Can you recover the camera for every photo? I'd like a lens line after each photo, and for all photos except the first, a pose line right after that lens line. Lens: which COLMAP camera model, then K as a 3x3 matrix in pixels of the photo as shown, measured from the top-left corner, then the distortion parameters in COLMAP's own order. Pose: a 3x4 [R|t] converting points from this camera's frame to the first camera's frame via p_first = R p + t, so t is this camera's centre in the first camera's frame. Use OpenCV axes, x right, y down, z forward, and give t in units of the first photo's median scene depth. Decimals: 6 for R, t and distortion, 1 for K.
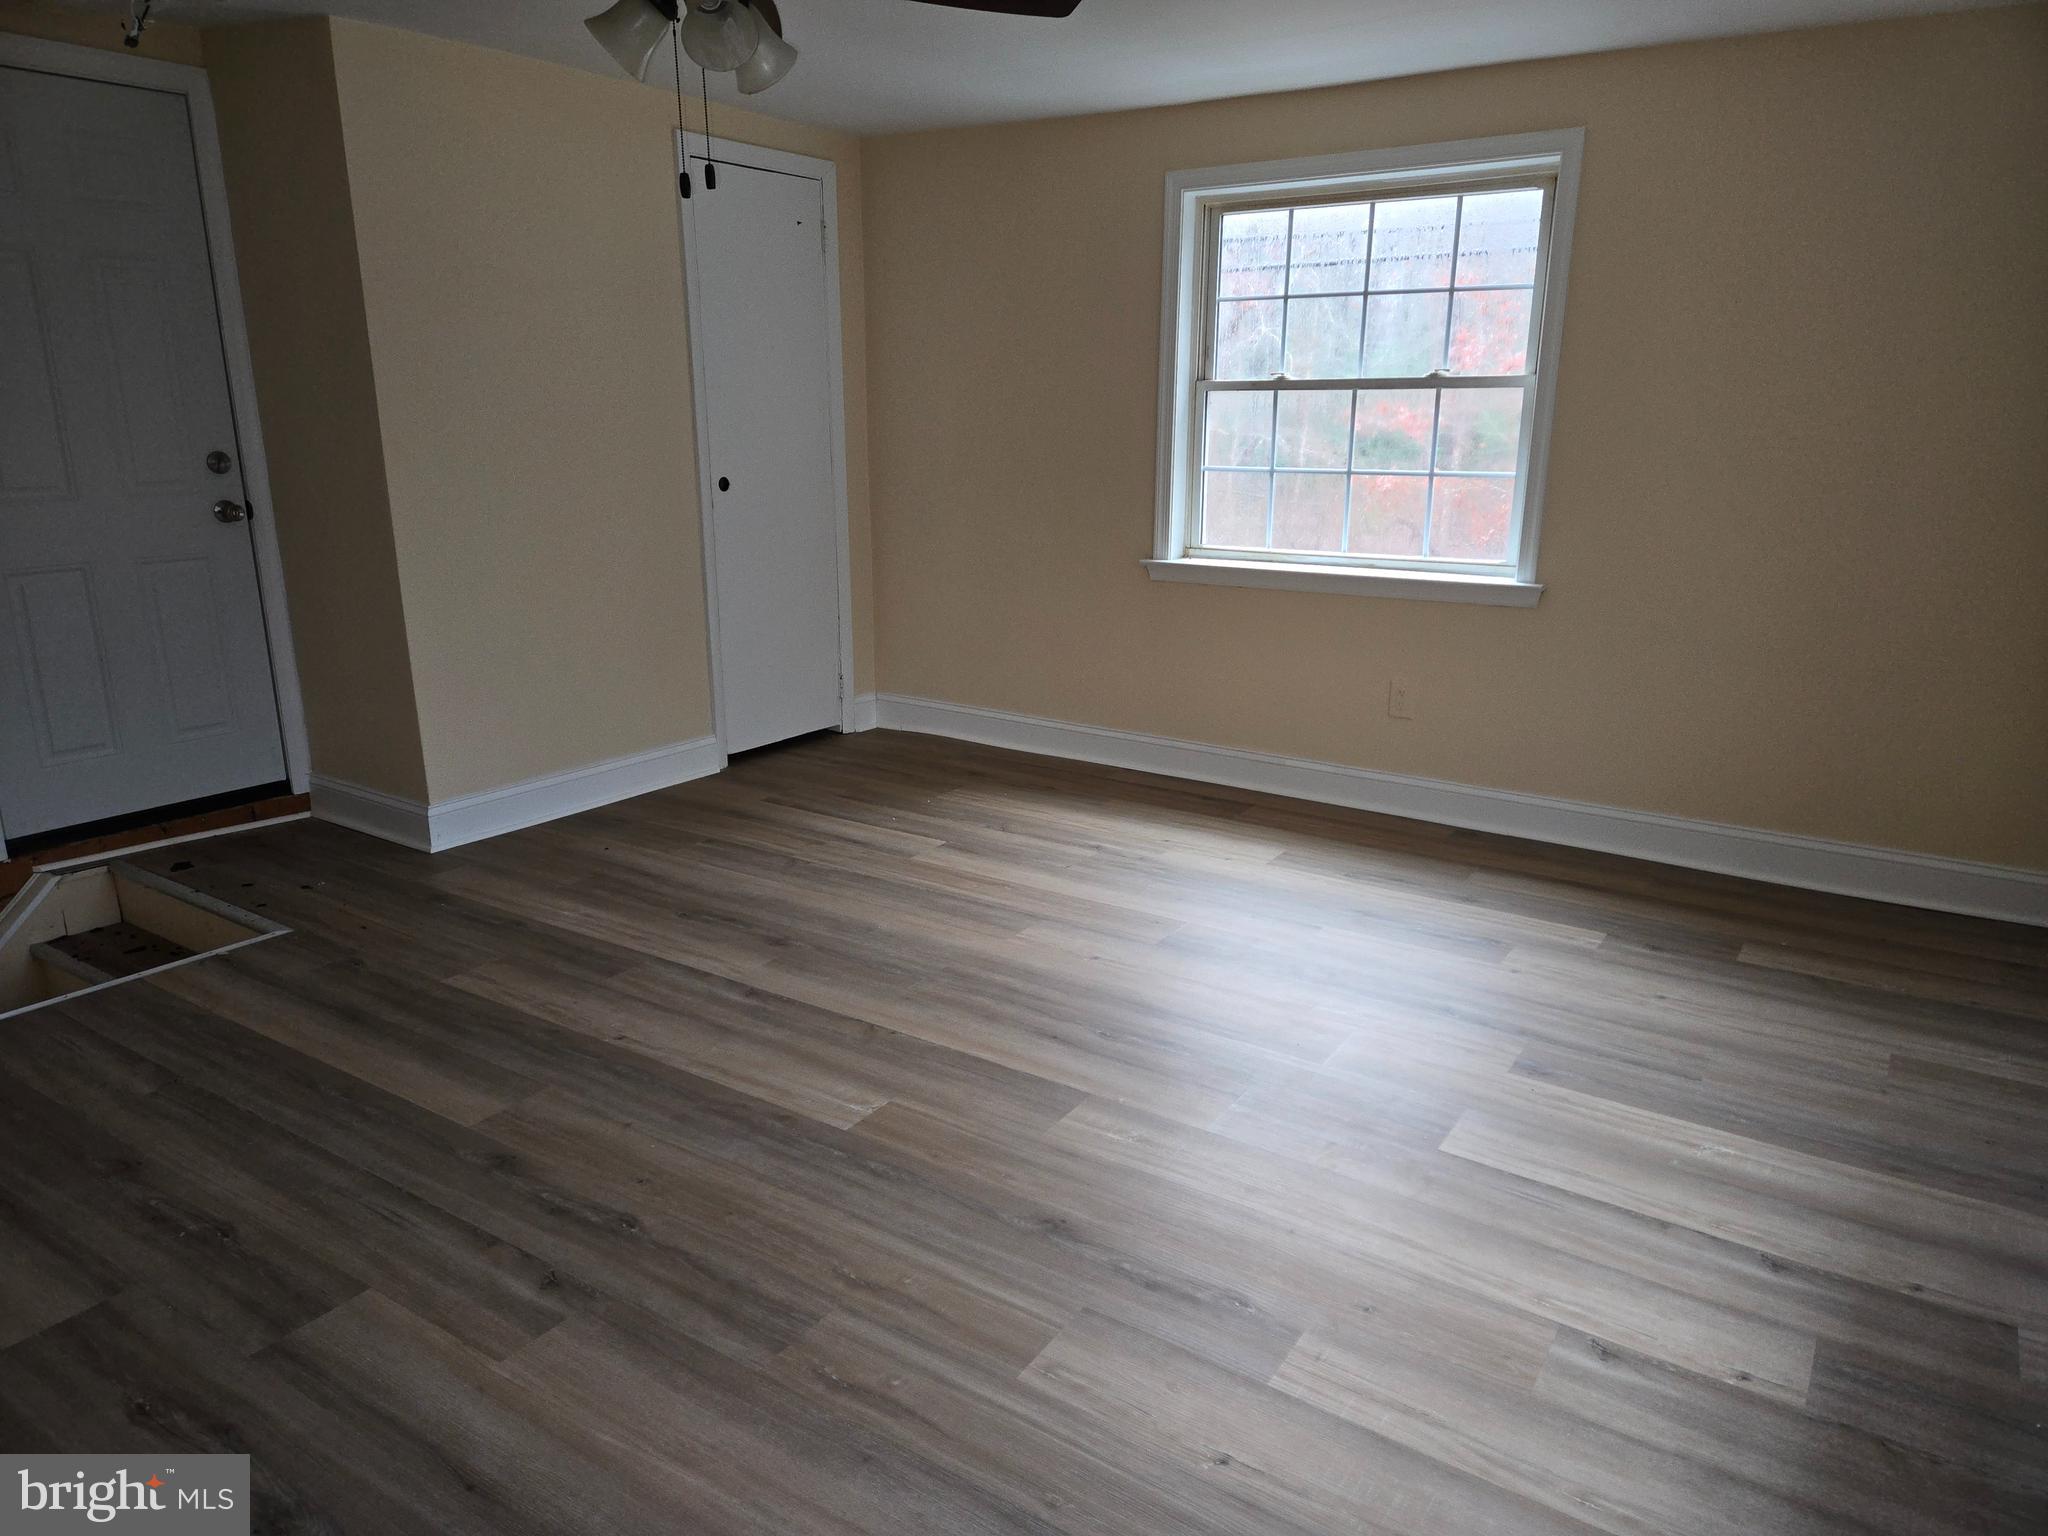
lens RADIAL K [[1390.0, 0, 1020.8], [0, 1390.0, 778.5], [0, 0, 1]] dist [0.045950, -0.063345]
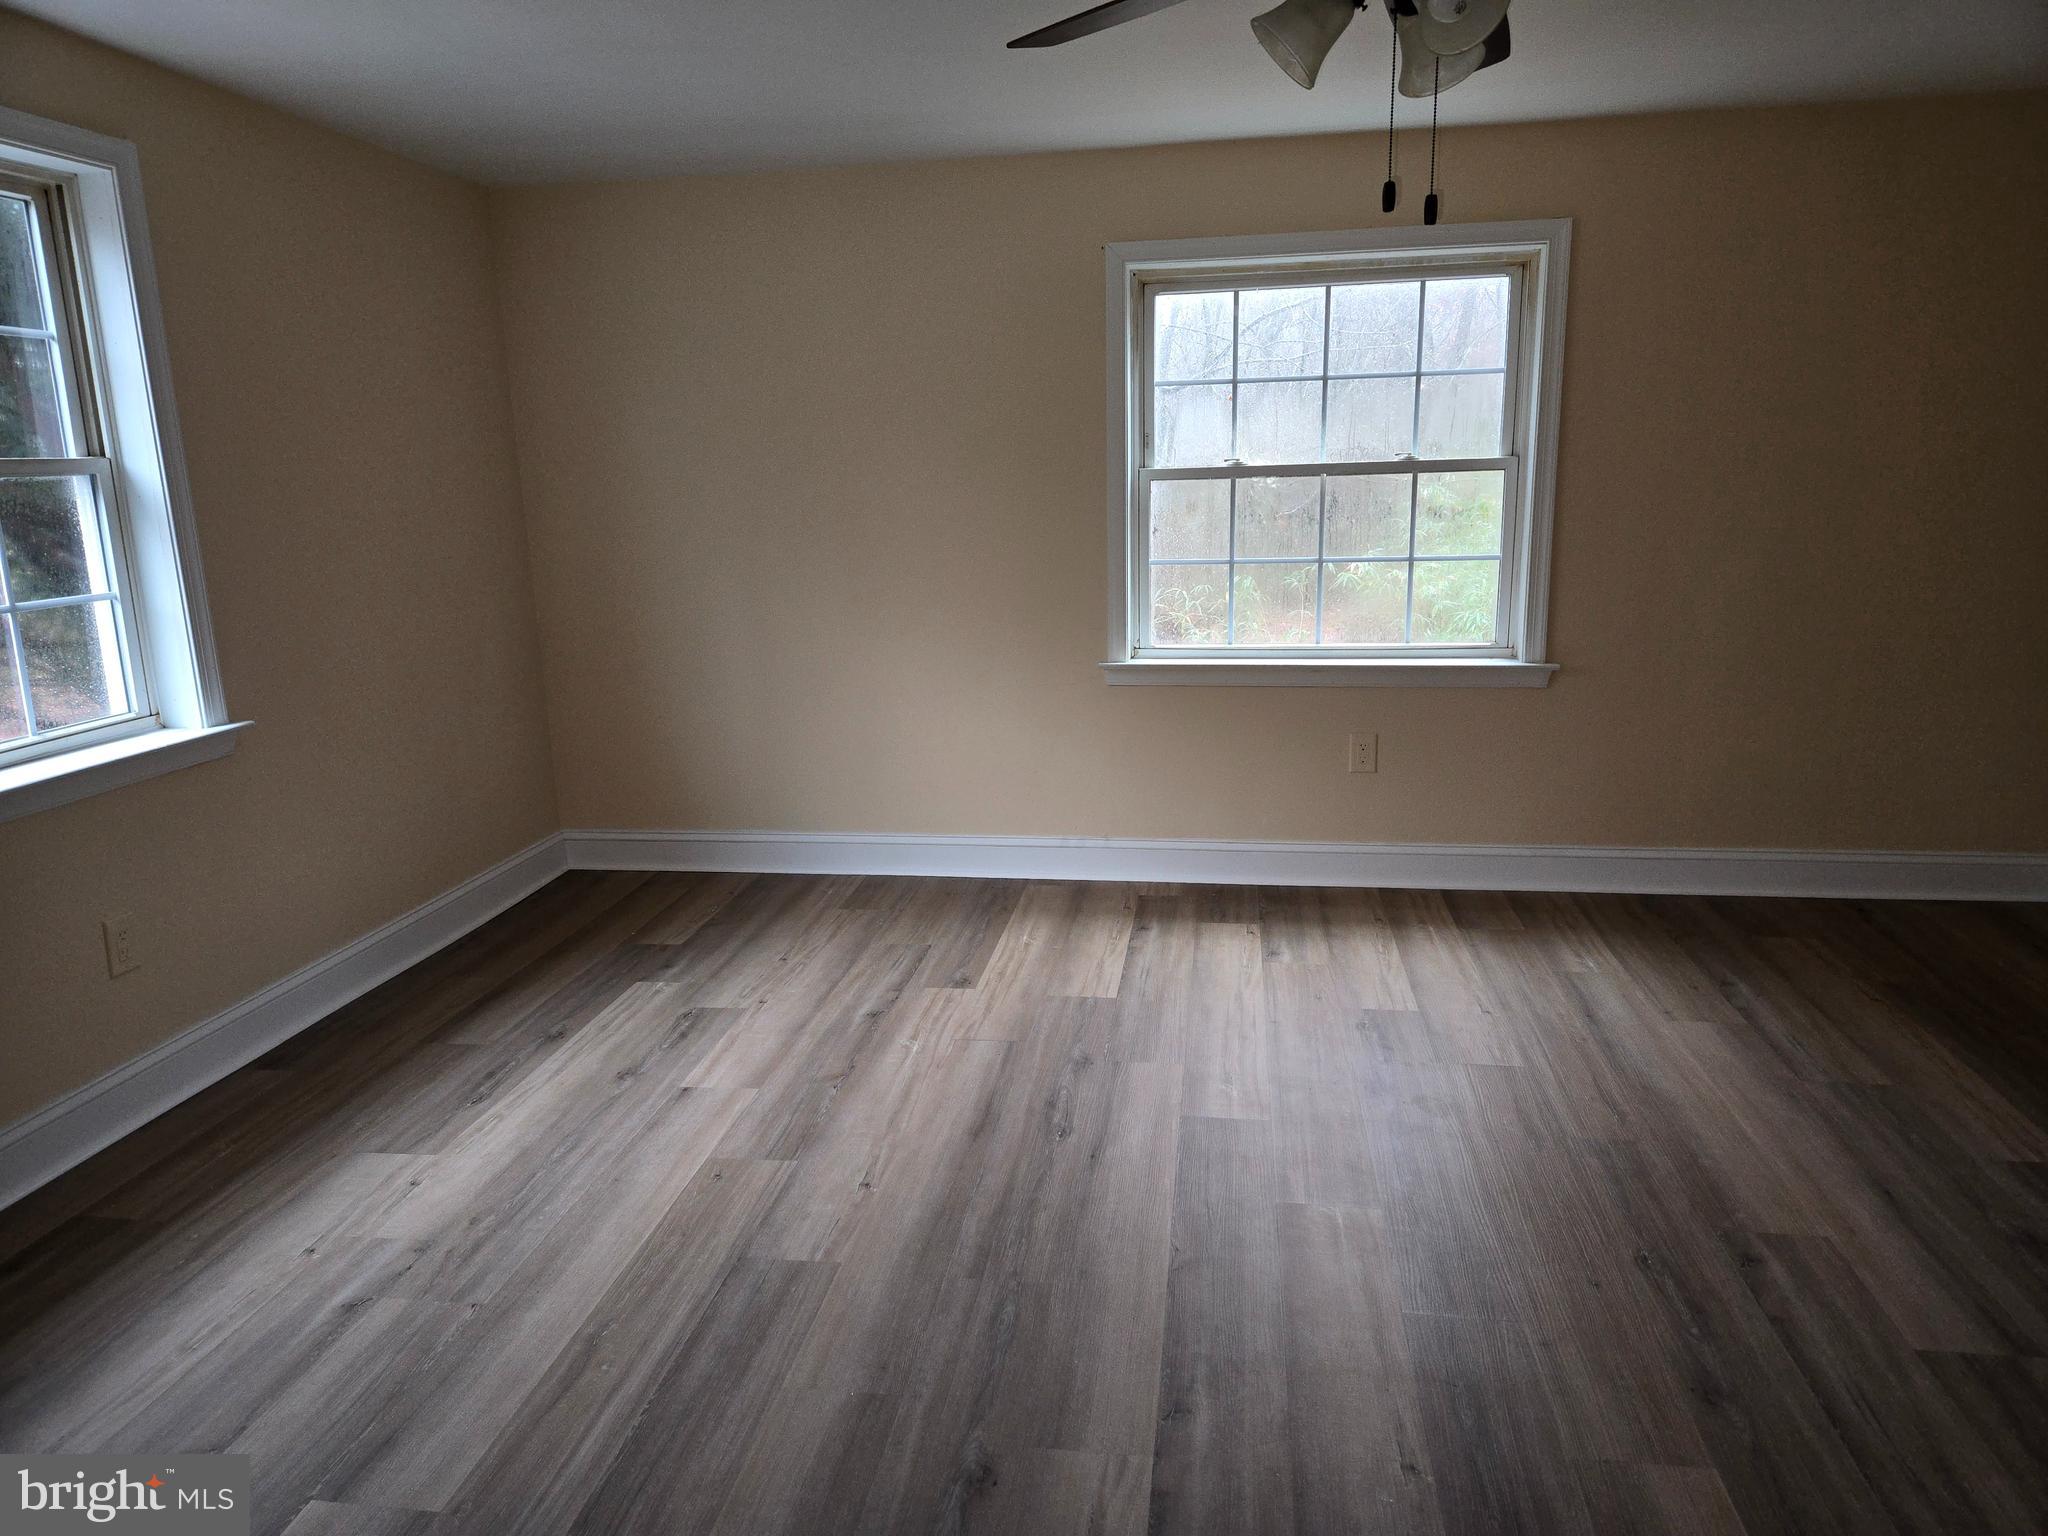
lens RADIAL K [[1390.0, 0, 1014.1], [0, 1390.0, 751.0], [0, 0, 1]] dist [0.045950, -0.063345]
pose [[-0.437456, -0.172830, 0.882475, -0.902186], [0.263770, 0.913528, 0.309666, -0.447590], [-0.859685, 0.368236, -0.354041, 1.599866]]
